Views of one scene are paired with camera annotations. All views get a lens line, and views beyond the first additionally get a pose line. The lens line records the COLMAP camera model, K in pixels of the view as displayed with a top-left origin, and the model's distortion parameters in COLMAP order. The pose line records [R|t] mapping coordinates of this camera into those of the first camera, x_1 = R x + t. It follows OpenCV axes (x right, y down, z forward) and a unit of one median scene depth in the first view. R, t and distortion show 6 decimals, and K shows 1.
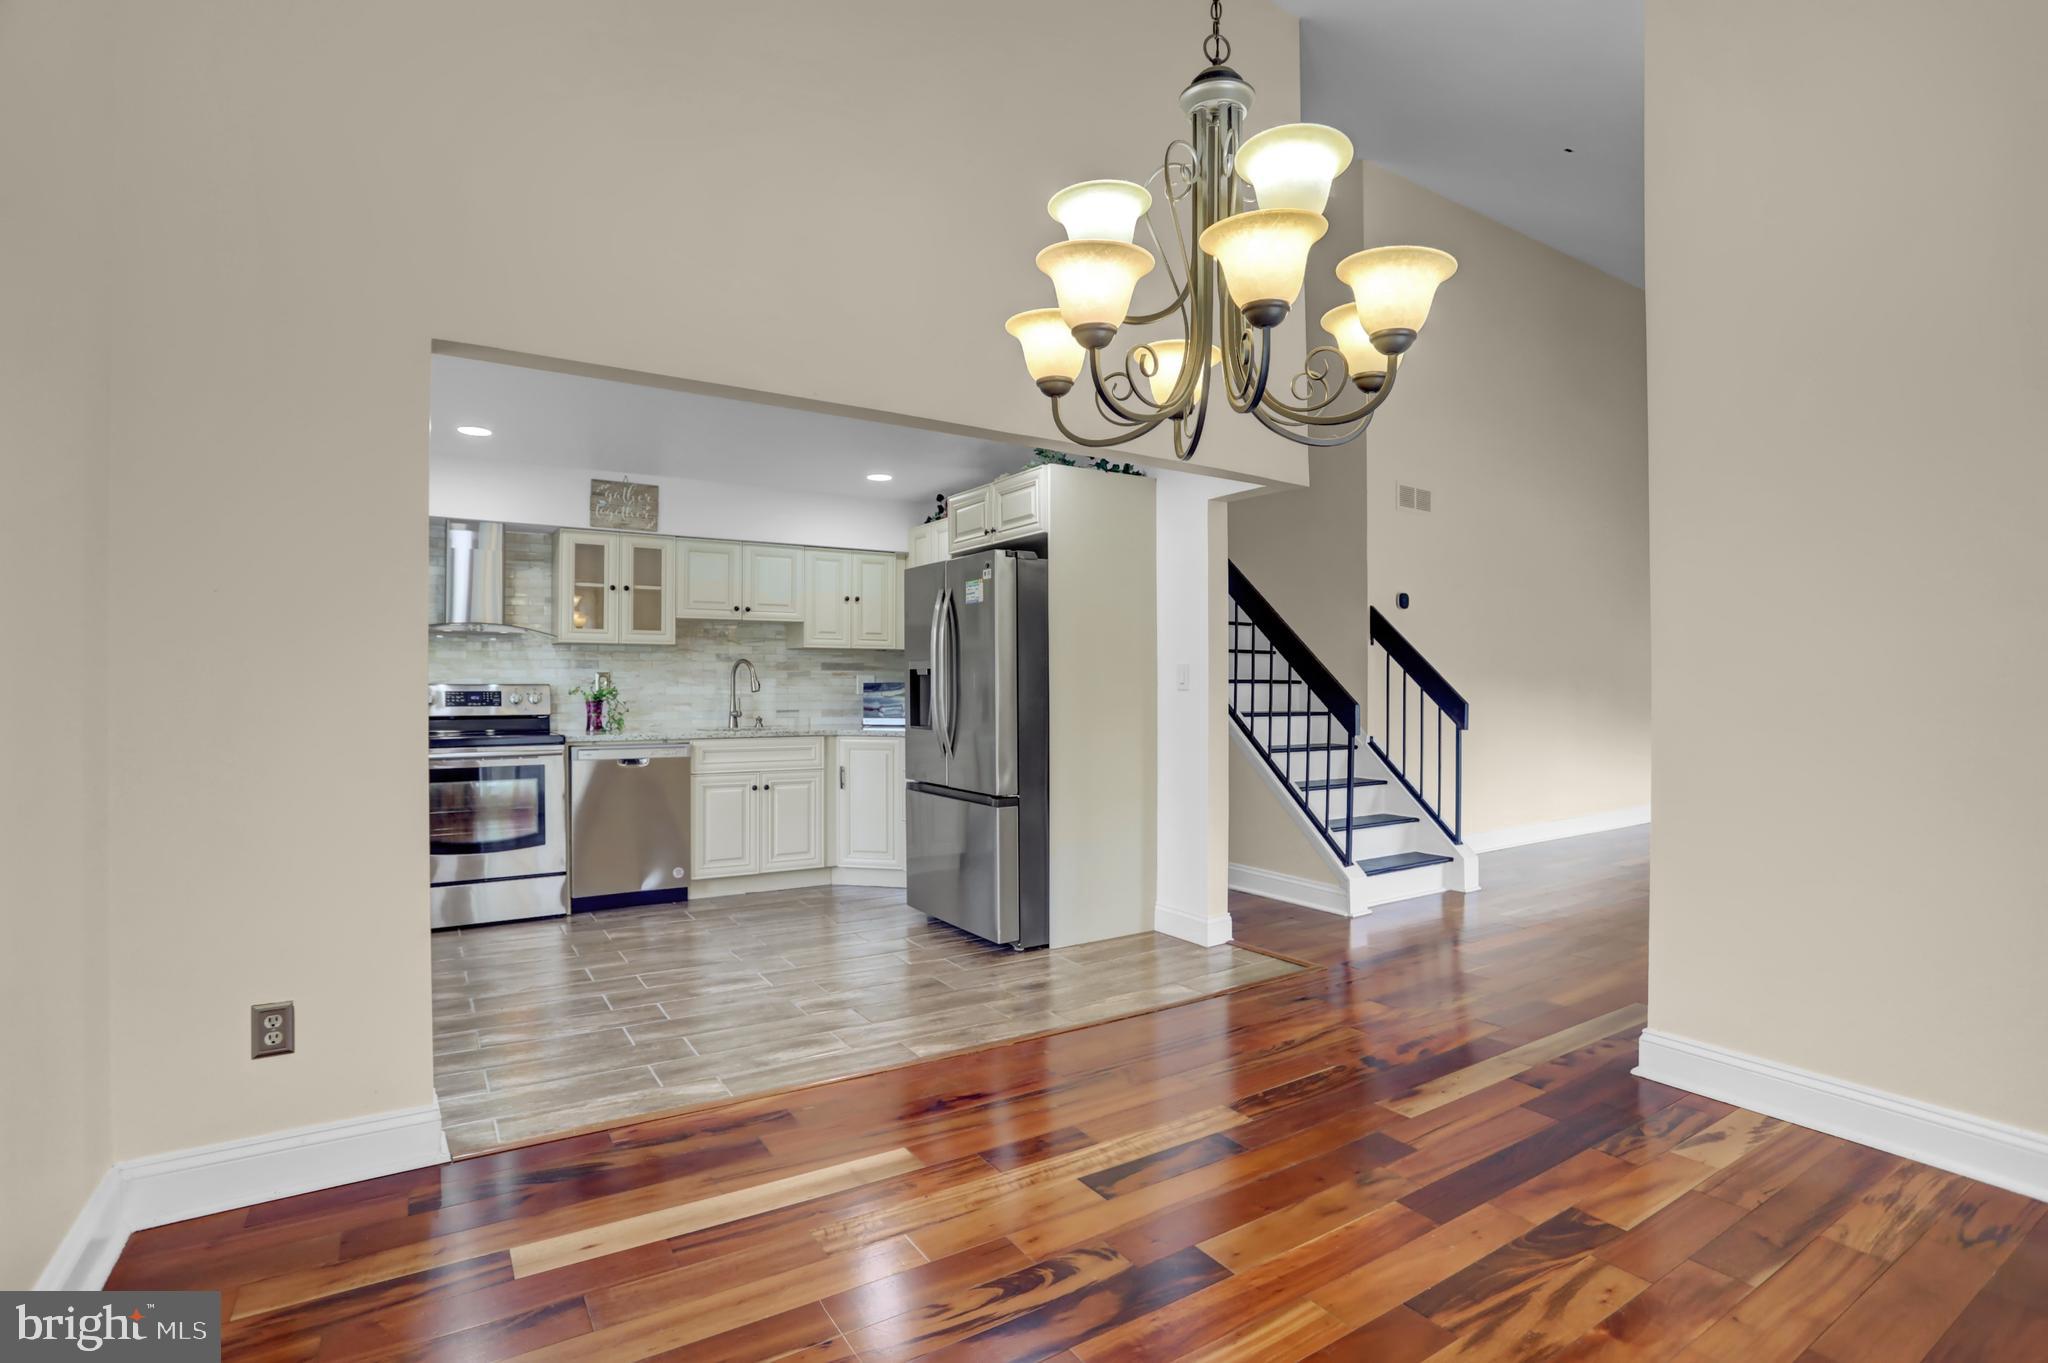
lens RADIAL K [[978.0, 0, 1035.4], [0, 978.0, 675.7], [0, 0, 1]] dist [-0.064969, 0.025321]
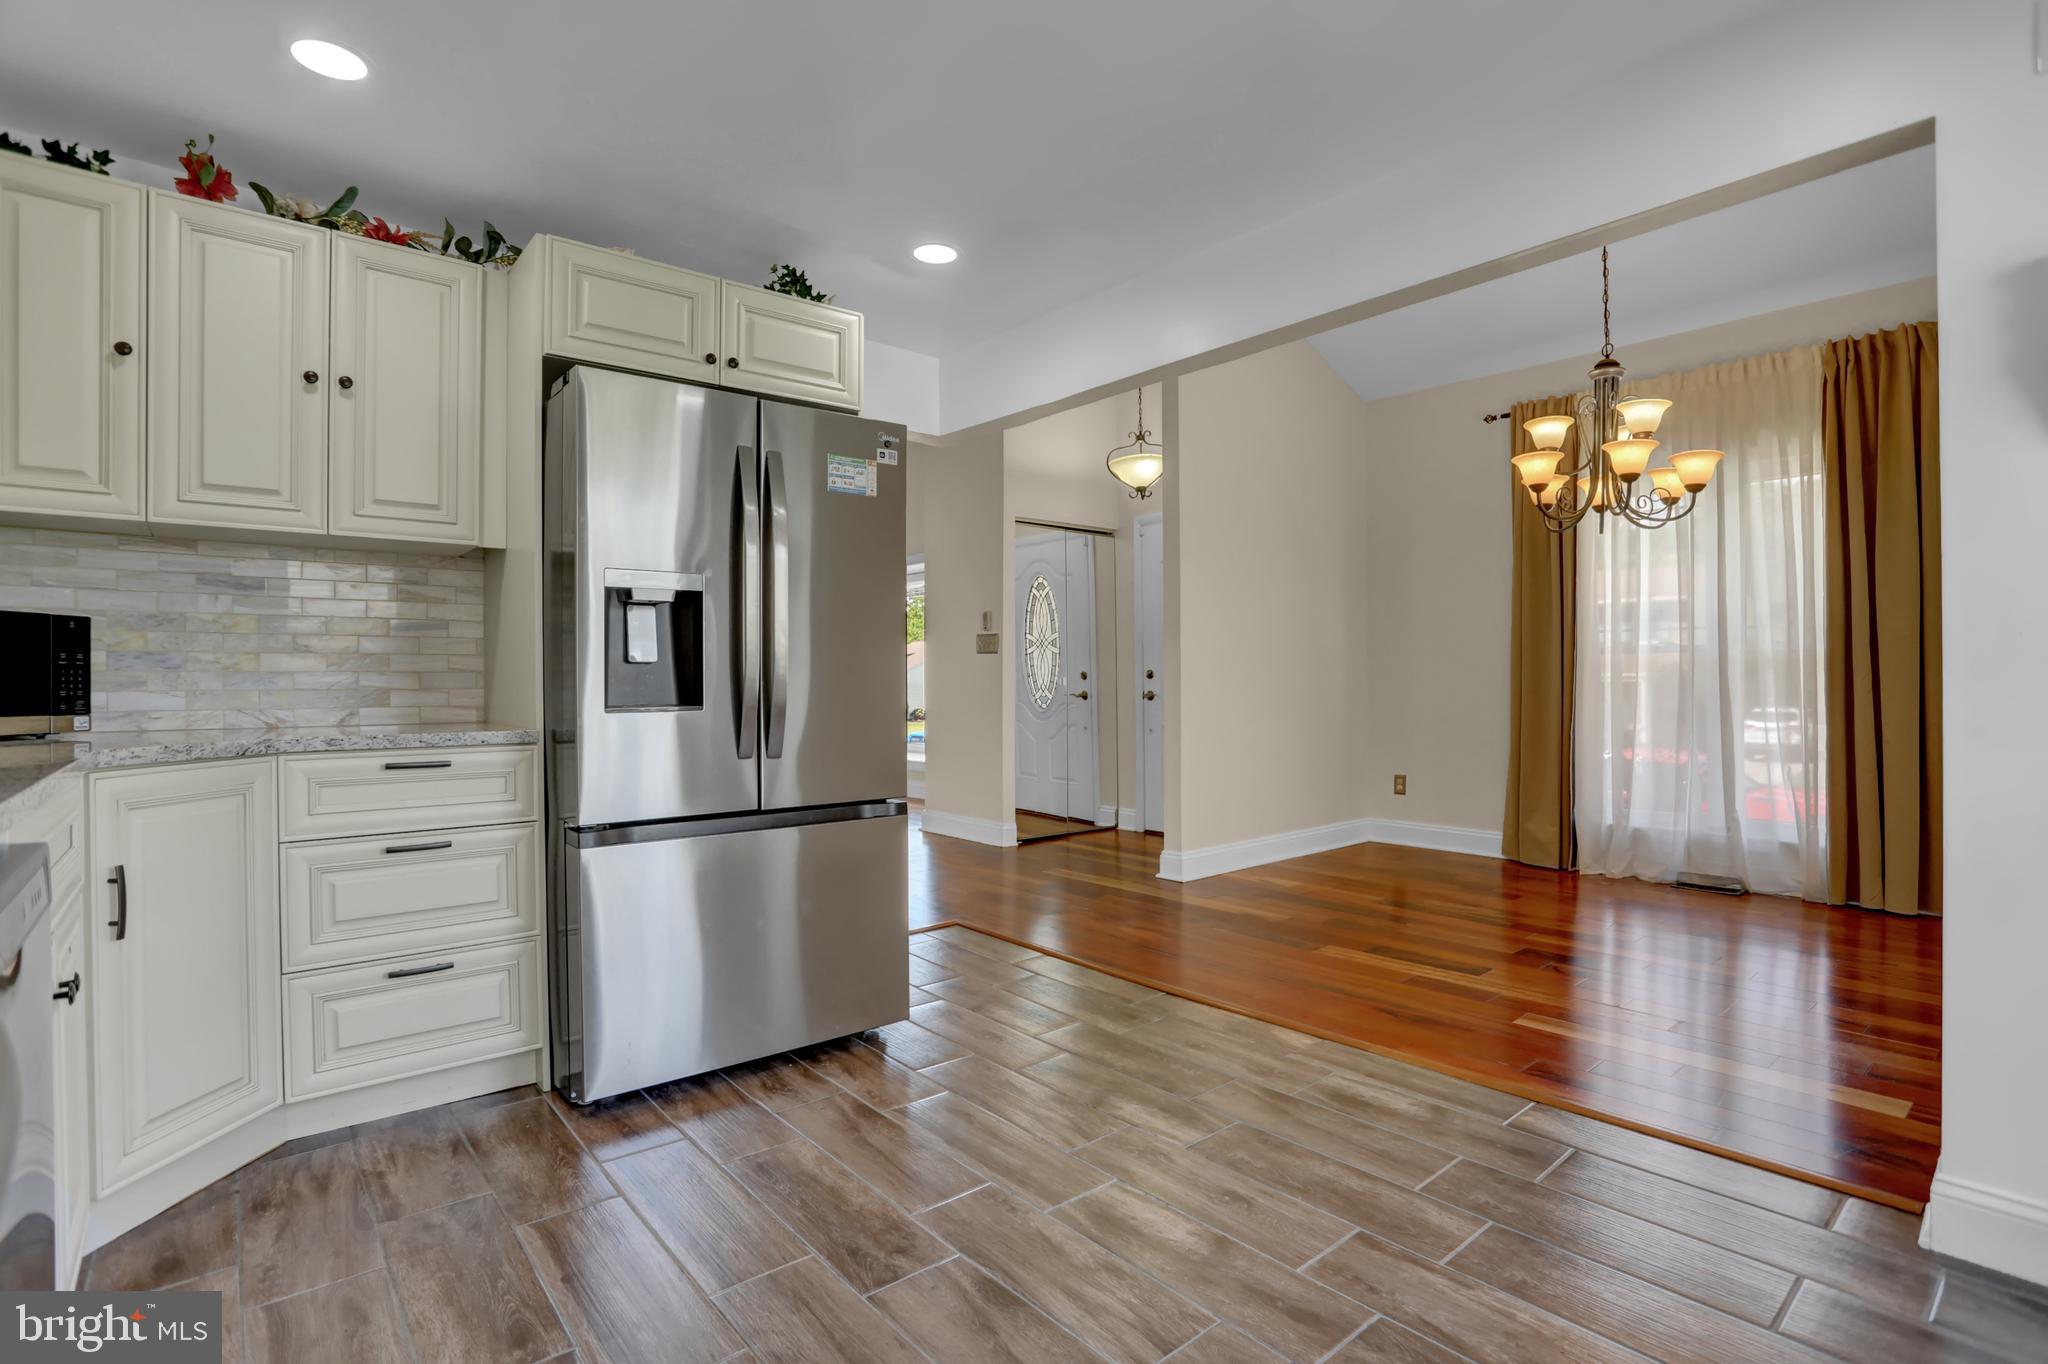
lens RADIAL K [[978.8, 0, 1033.5], [0, 978.8, 683.3], [0, 0, 1]] dist [-0.067334, 0.025983]
pose [[-0.120241, -0.003795, 0.992738, -0.627157], [-0.000988, 0.999993, 0.003703, 0.038305], [-0.992744, -0.000535, -0.120244, 0.883243]]
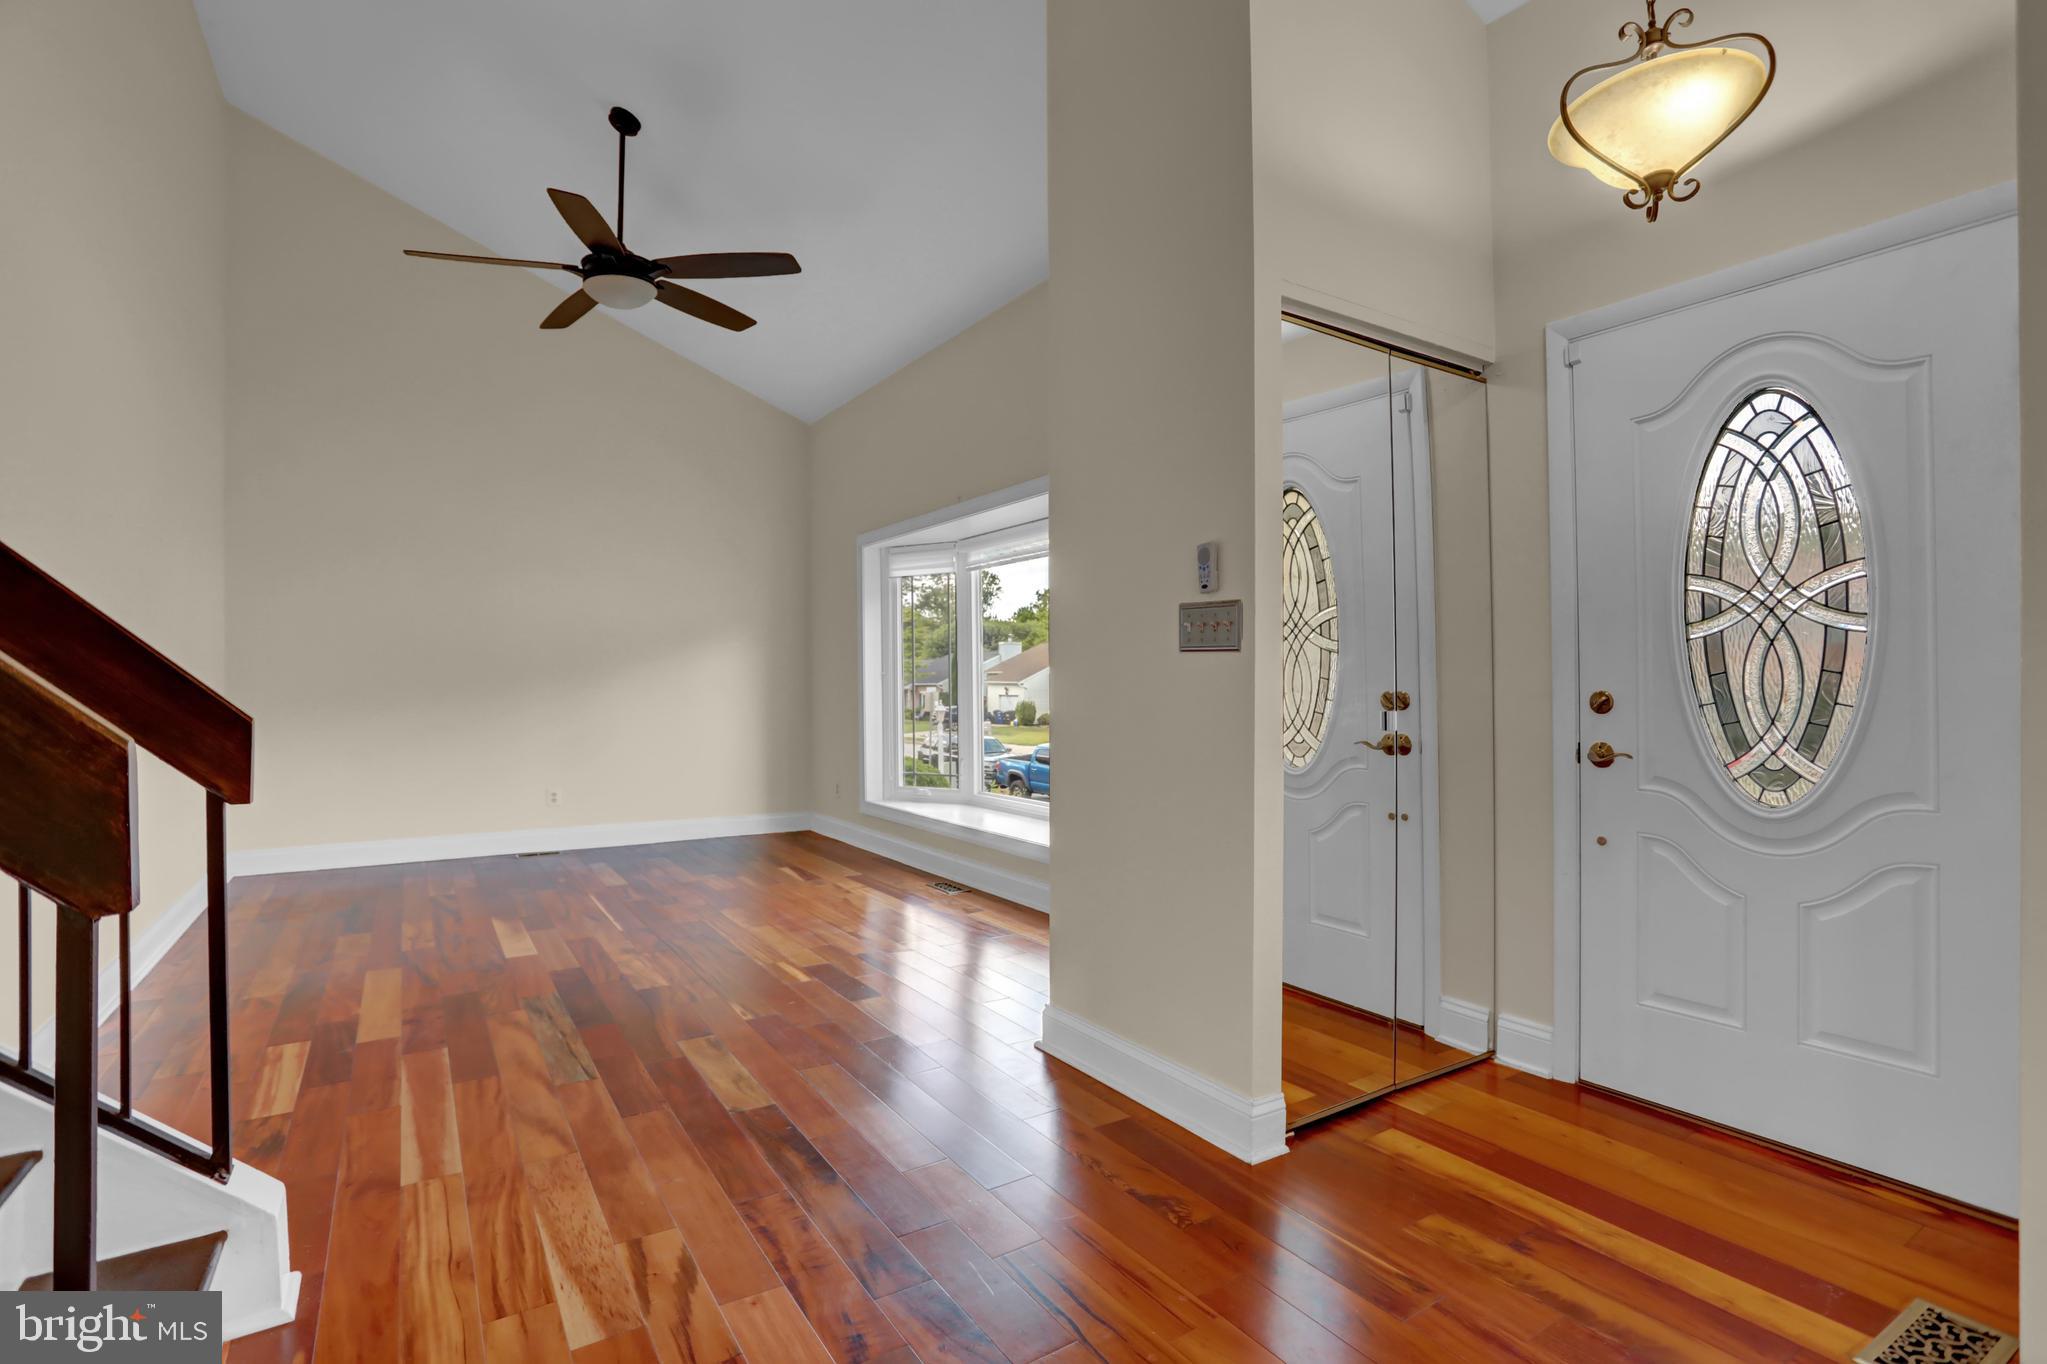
lens RADIAL K [[1000.6, 0, 1029.9], [0, 1000.6, 682.5], [0, 0, 1]] dist [-0.074338, 0.038018]
pose [[0.016059, -0.003667, 0.999864, 0.160479], [-0.003330, 0.999988, 0.003721, 0.017779], [-0.999866, -0.003389, 0.016047, 0.871873]]
